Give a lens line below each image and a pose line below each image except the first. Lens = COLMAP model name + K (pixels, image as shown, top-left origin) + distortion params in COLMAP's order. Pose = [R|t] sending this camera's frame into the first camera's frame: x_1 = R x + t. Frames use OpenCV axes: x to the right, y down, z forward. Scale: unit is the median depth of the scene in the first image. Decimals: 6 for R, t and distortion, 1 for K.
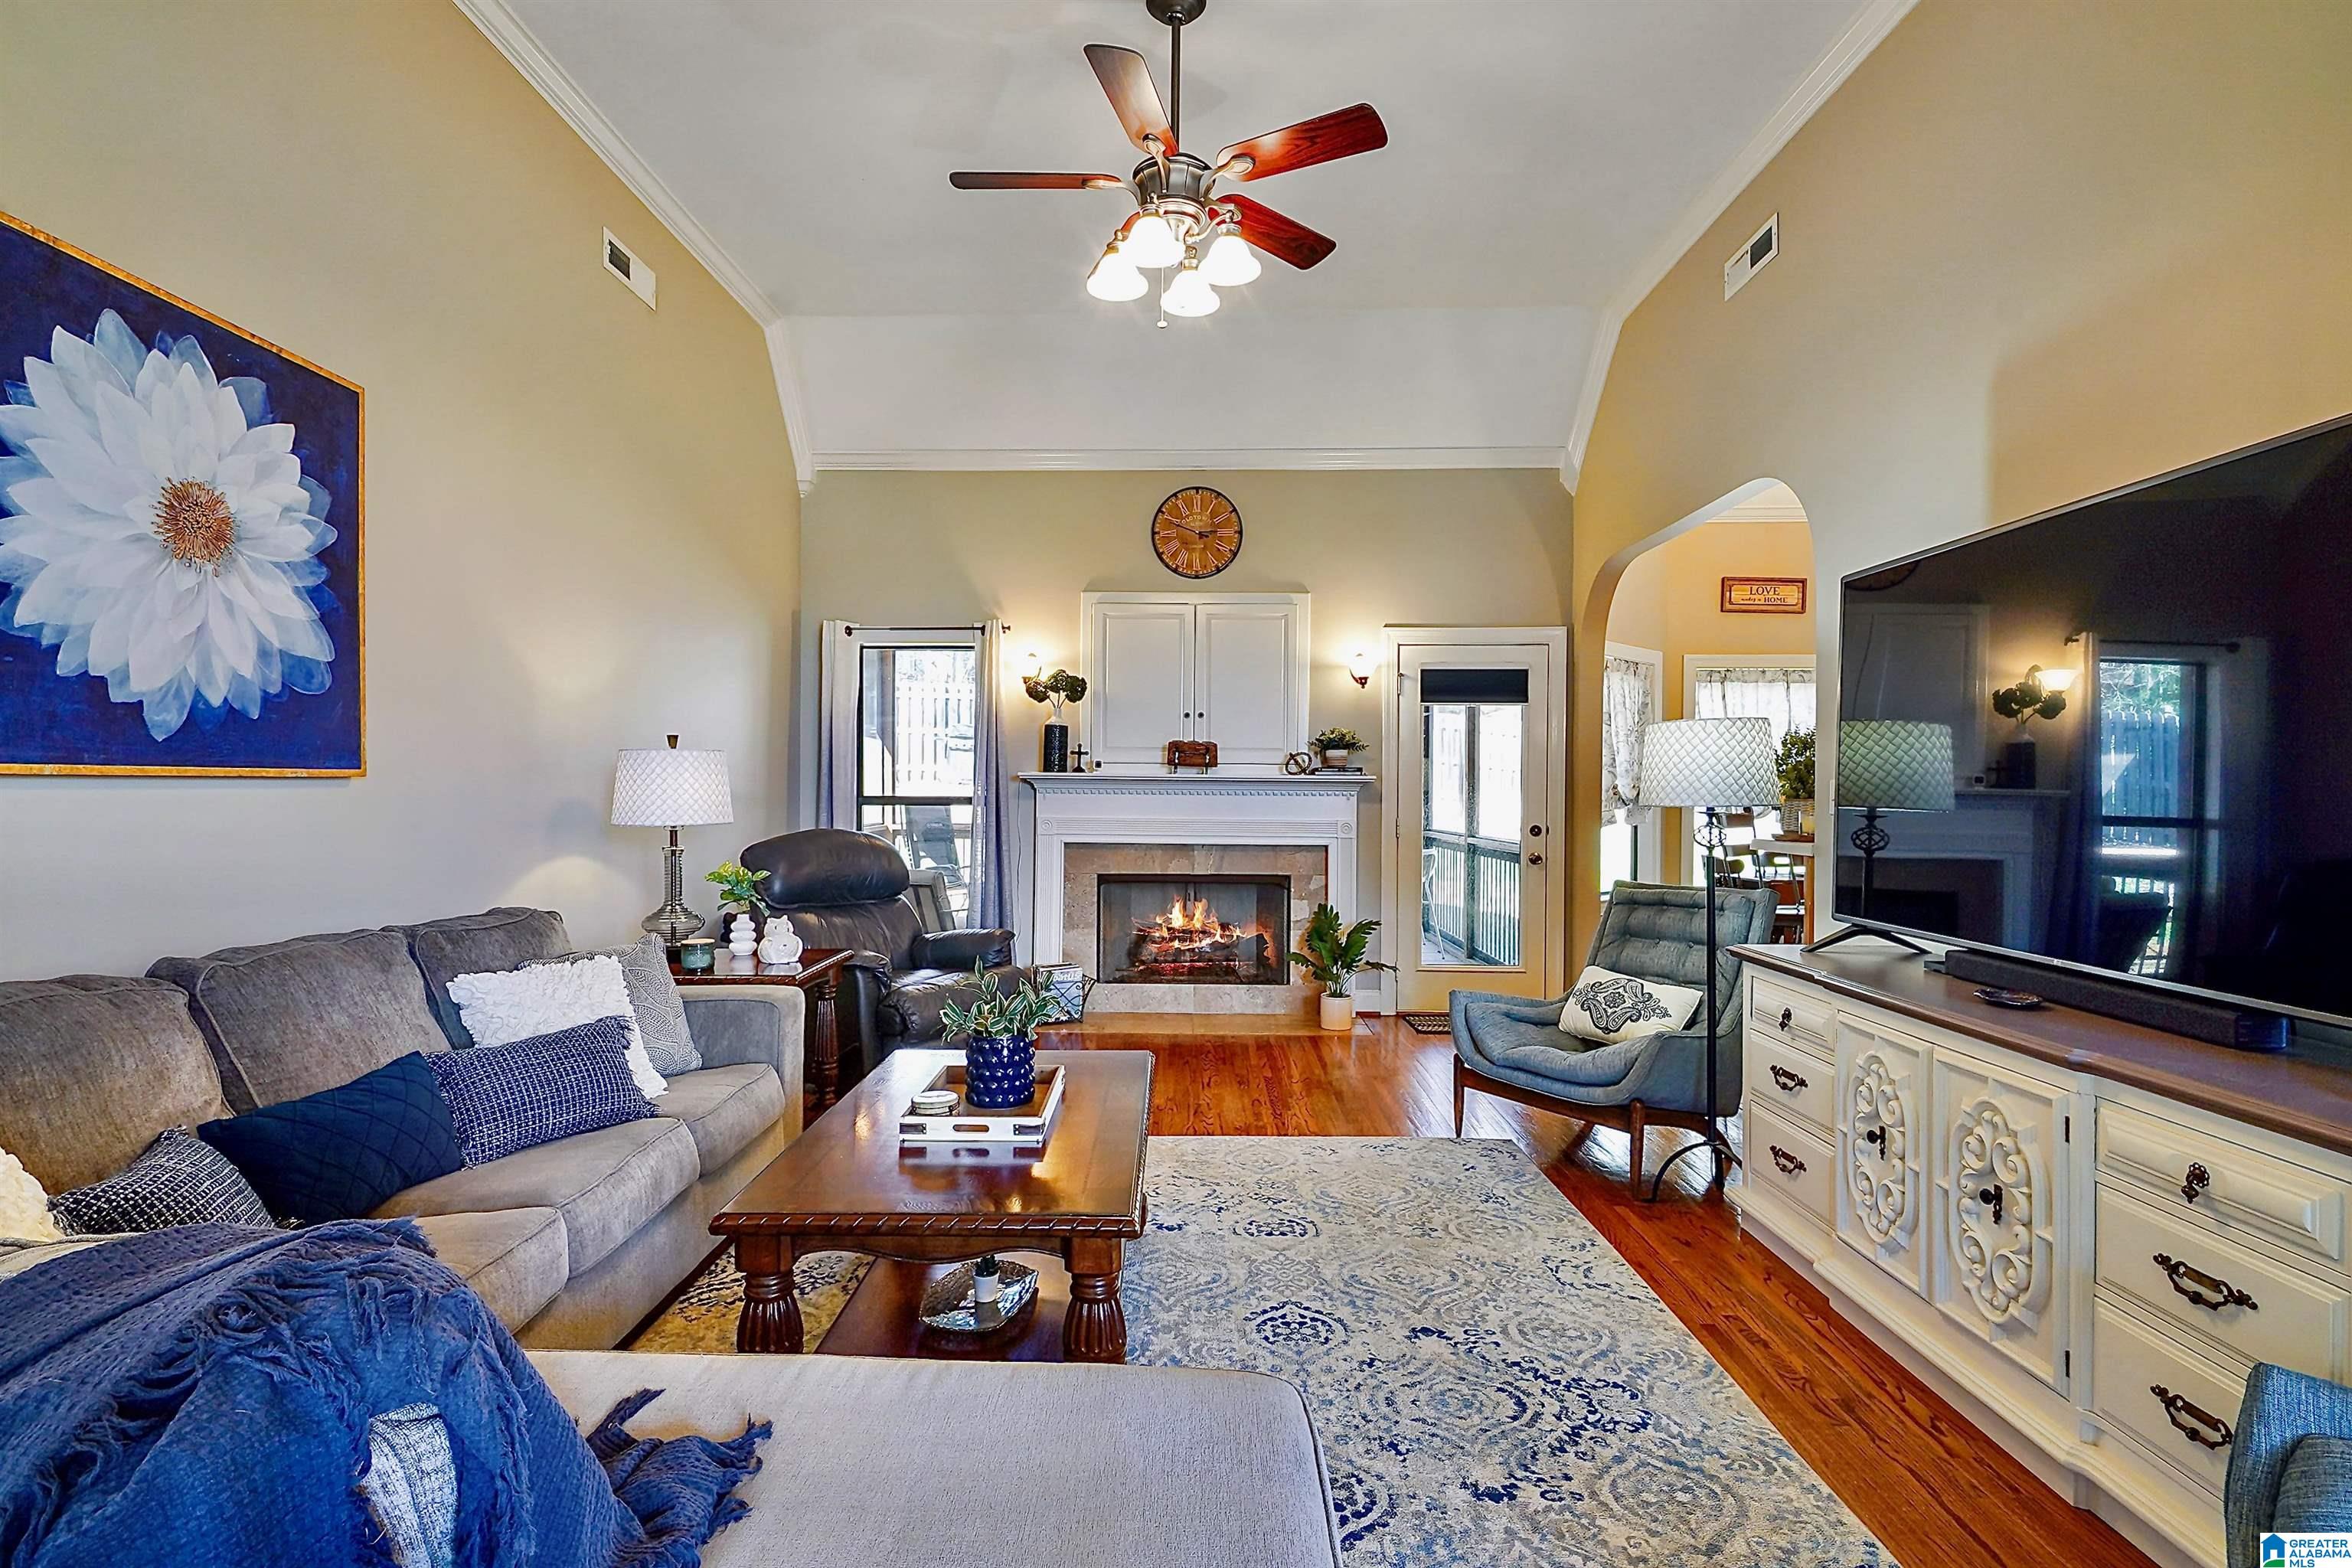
lens RADIAL K [[1149.1, 0, 1157.1], [0, 1149.1, 809.9], [0, 0, 1]] dist [0.002960, -0.004317]
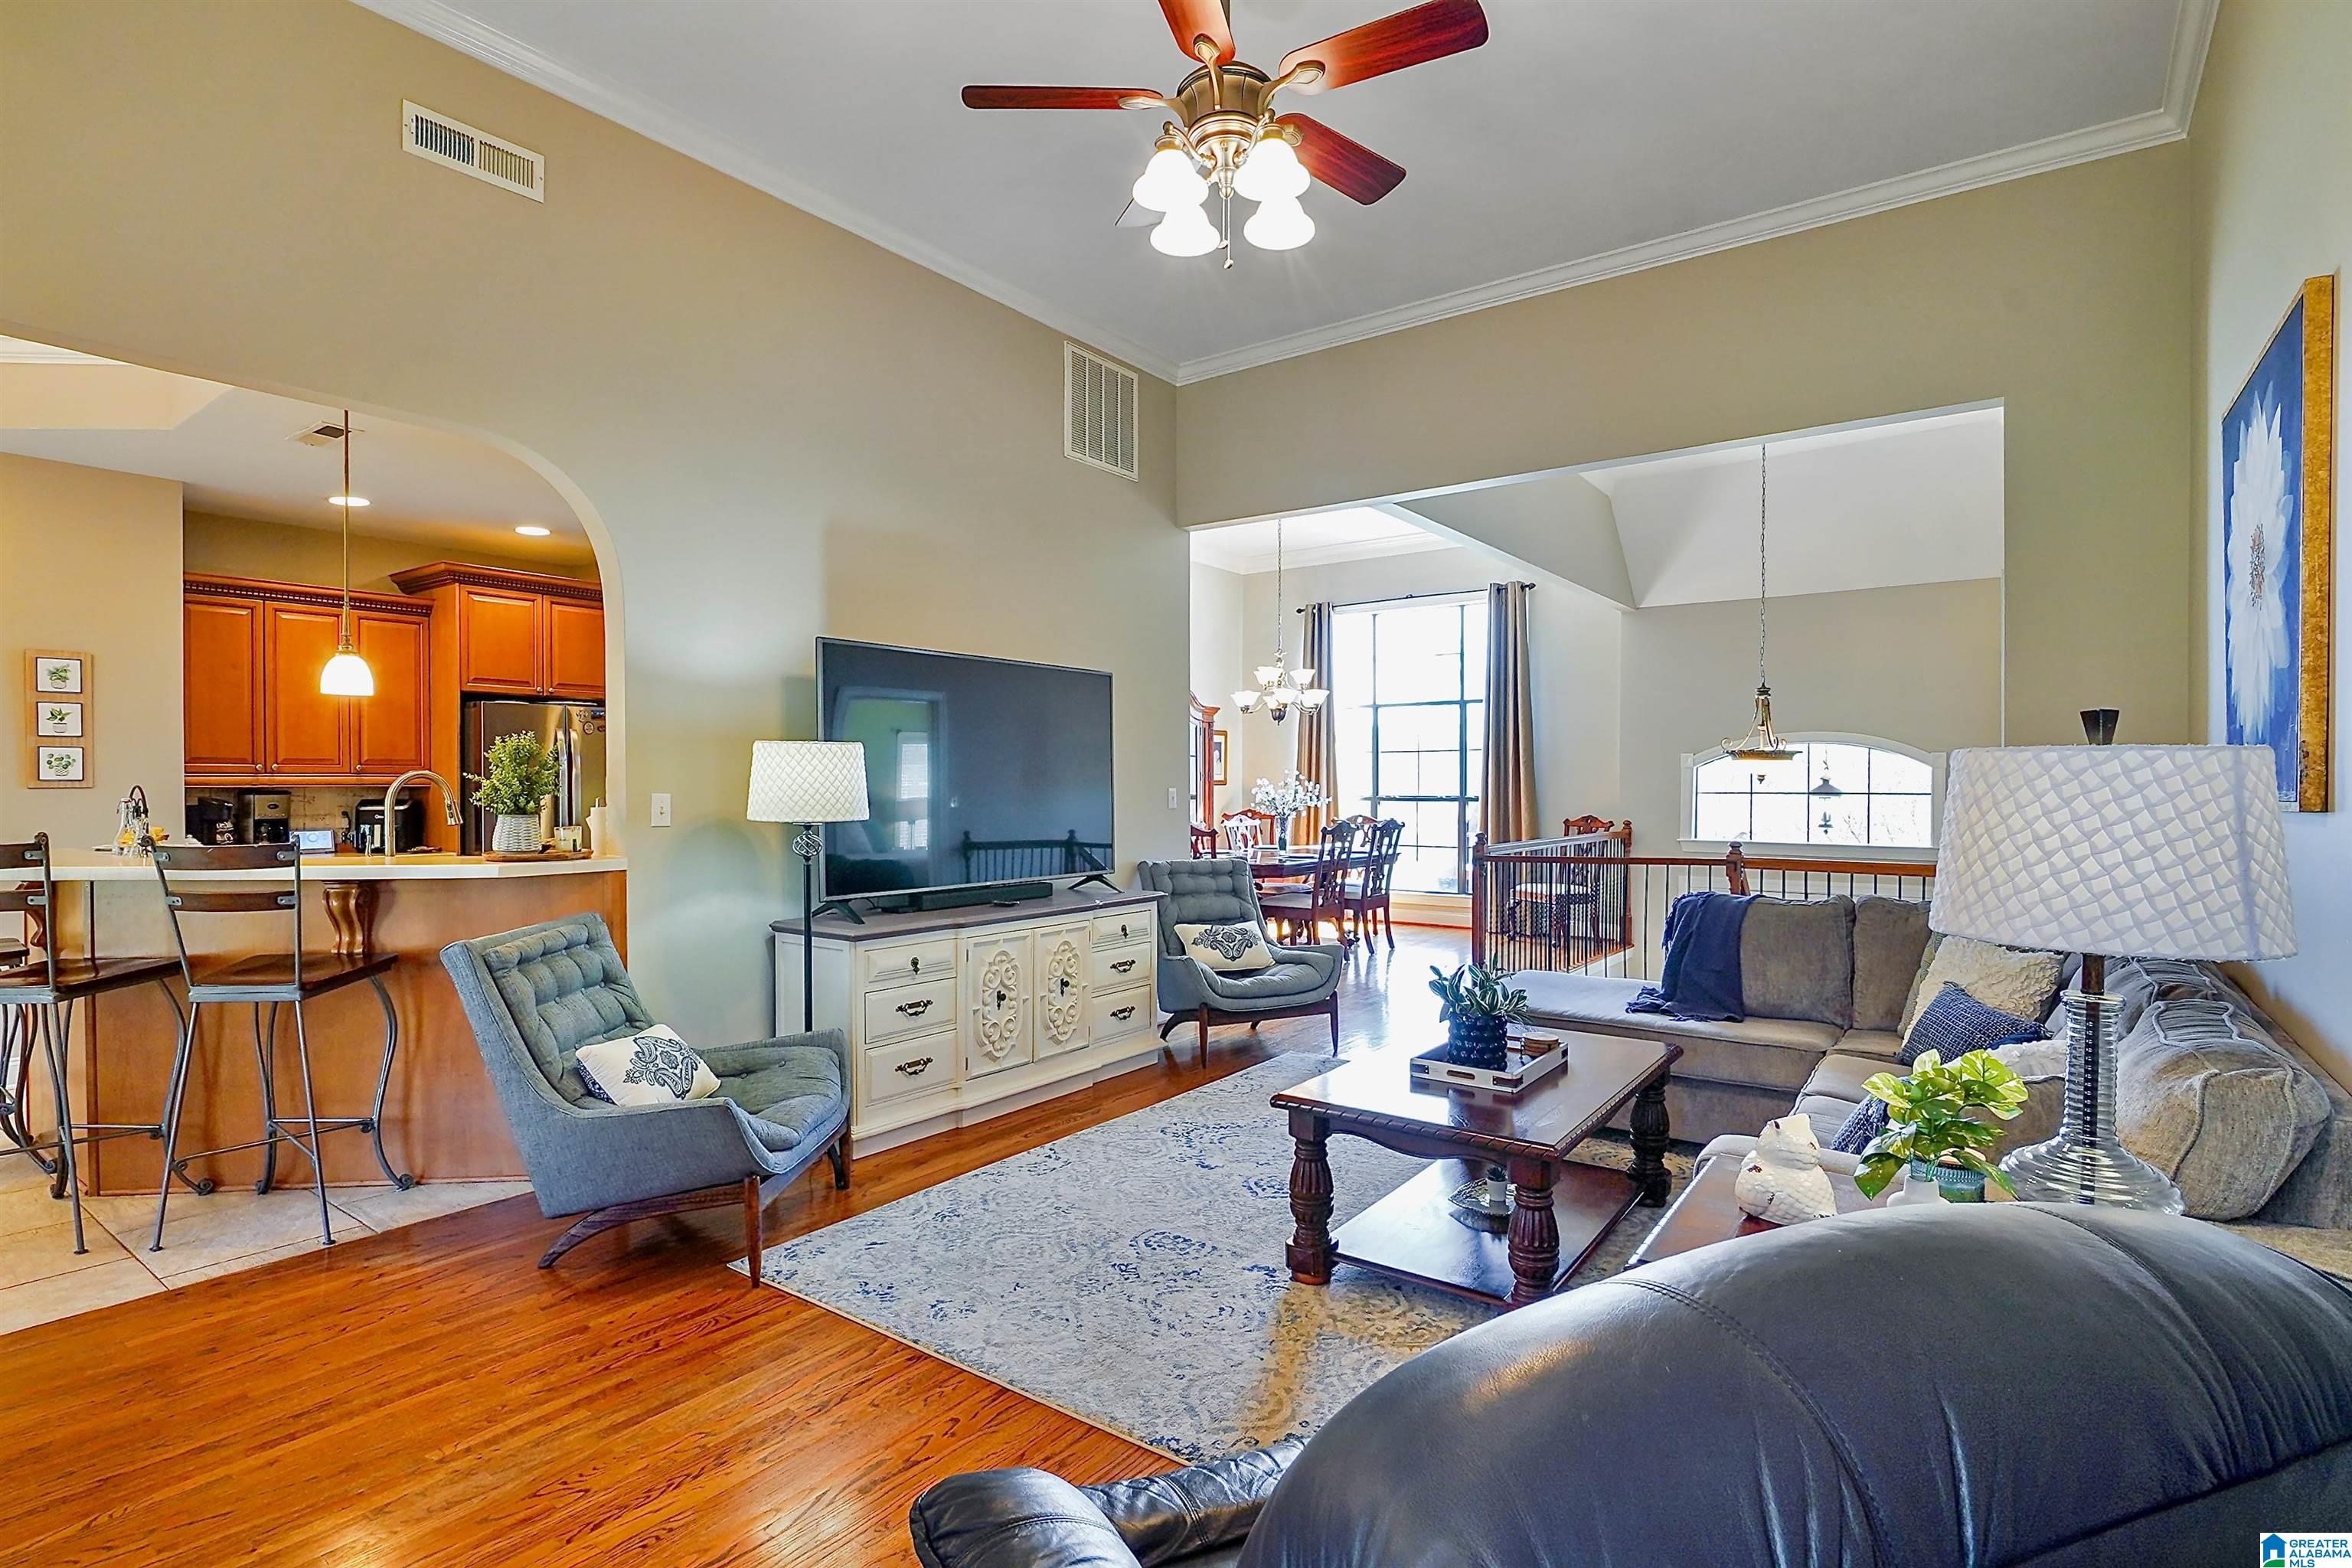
lens RADIAL K [[1149.1, 0, 1180.0], [0, 1149.1, 785.3], [0, 0, 1]] dist [0.002960, -0.004317]
pose [[-0.836696, -0.007681, 0.547614, -0.417820], [0.008834, 0.999582, 0.027517, -0.062856], [-0.547597, 0.027861, -0.836278, 1.683737]]
